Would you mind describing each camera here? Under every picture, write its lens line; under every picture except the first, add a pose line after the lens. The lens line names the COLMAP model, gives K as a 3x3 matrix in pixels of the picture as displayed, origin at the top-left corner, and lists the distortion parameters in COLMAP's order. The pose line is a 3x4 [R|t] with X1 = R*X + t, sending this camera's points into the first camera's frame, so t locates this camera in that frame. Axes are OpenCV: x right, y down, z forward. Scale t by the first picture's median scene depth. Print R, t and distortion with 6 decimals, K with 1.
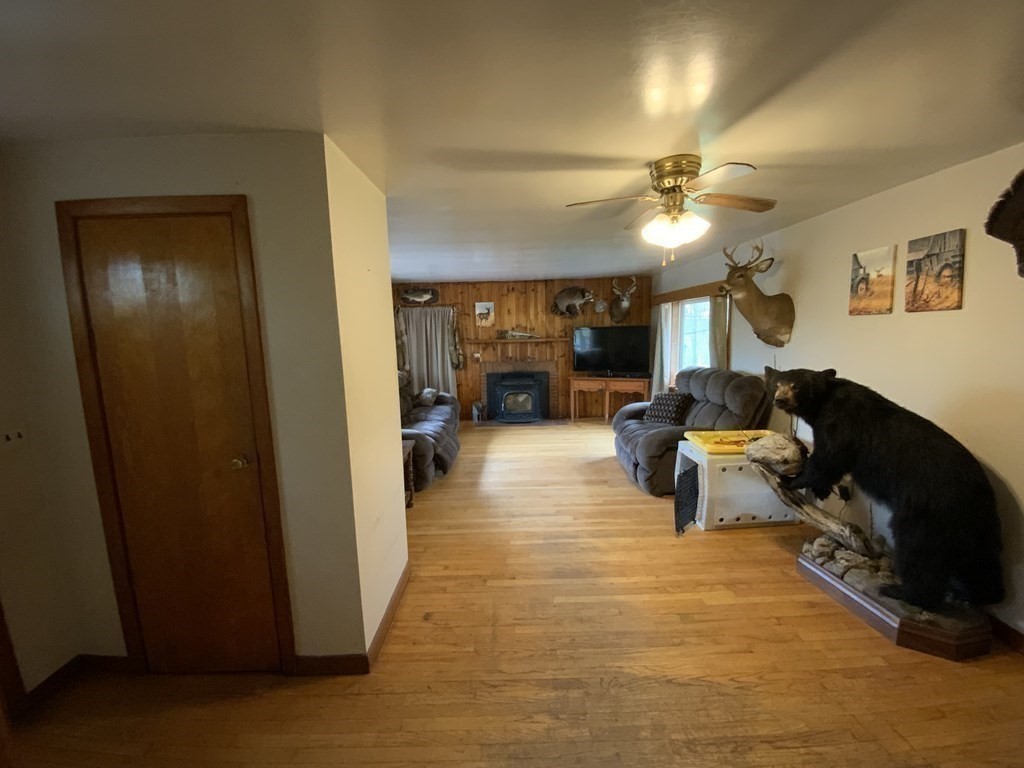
lens RADIAL K [[415.9, 0, 506.5], [0, 415.9, 387.3], [0, 0, 1]] dist [-0.005892, -0.001799]
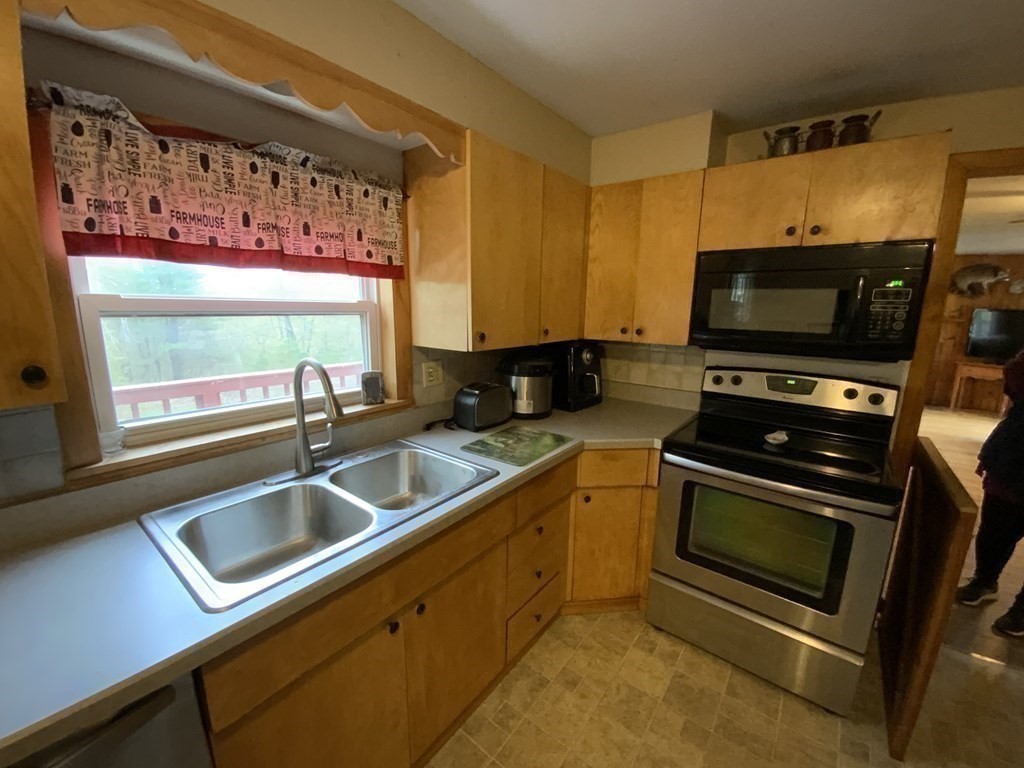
lens RADIAL K [[415.9, 0, 511.1], [0, 415.9, 383.2], [0, 0, 1]] dist [-0.005892, -0.001799]
pose [[0.796506, 0.153263, -0.584884, -0.091510], [-0.120302, 0.988171, 0.095110, 0.052433], [0.592542, -0.005393, 0.805522, -0.319050]]
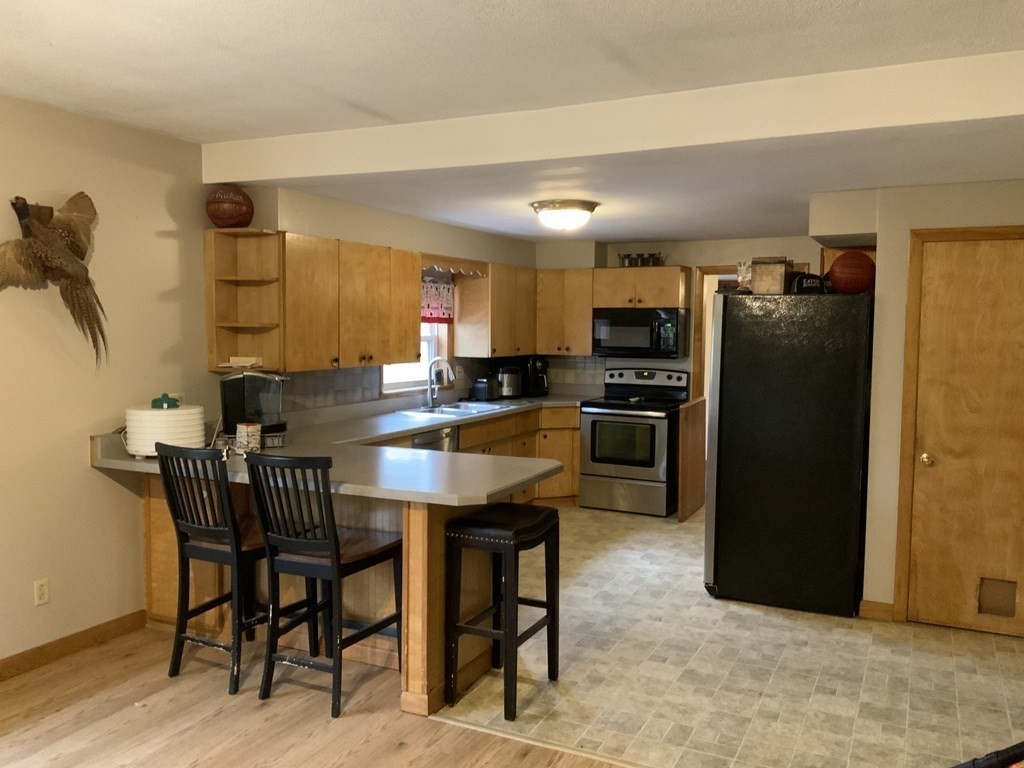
lens RADIAL K [[850.5, 0, 510.7], [0, 850.5, 380.7], [0, 0, 1]] dist [0.018956, -0.026177]
pose [[0.900025, 0.063961, -0.431120, 0.243932], [-0.092109, 0.994745, -0.044710, 0.137619], [0.425994, 0.079950, 0.901186, -1.117895]]
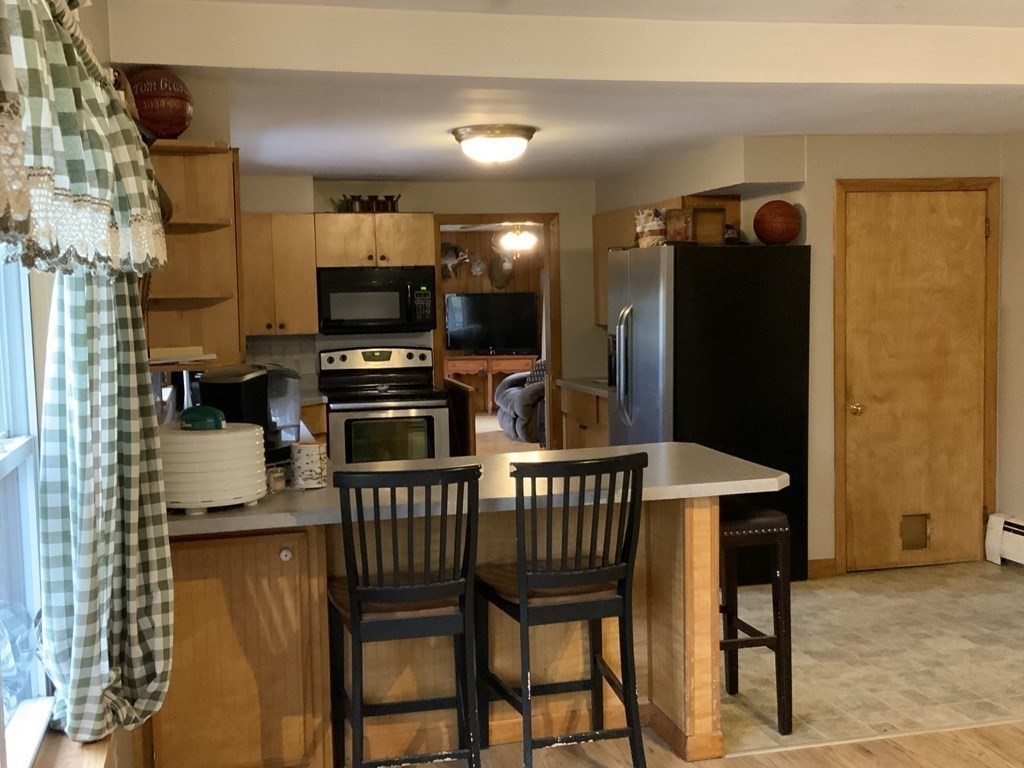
lens RADIAL K [[1189.2, 0, 514.7], [0, 1189.2, 382.2], [0, 0, 1]] dist [0.049453, 0.000000]
pose [[0.967923, -0.014735, 0.250815, -0.285286], [0.031452, 0.997532, -0.062771, 0.172005], [-0.249271, 0.068646, 0.965998, -1.224690]]
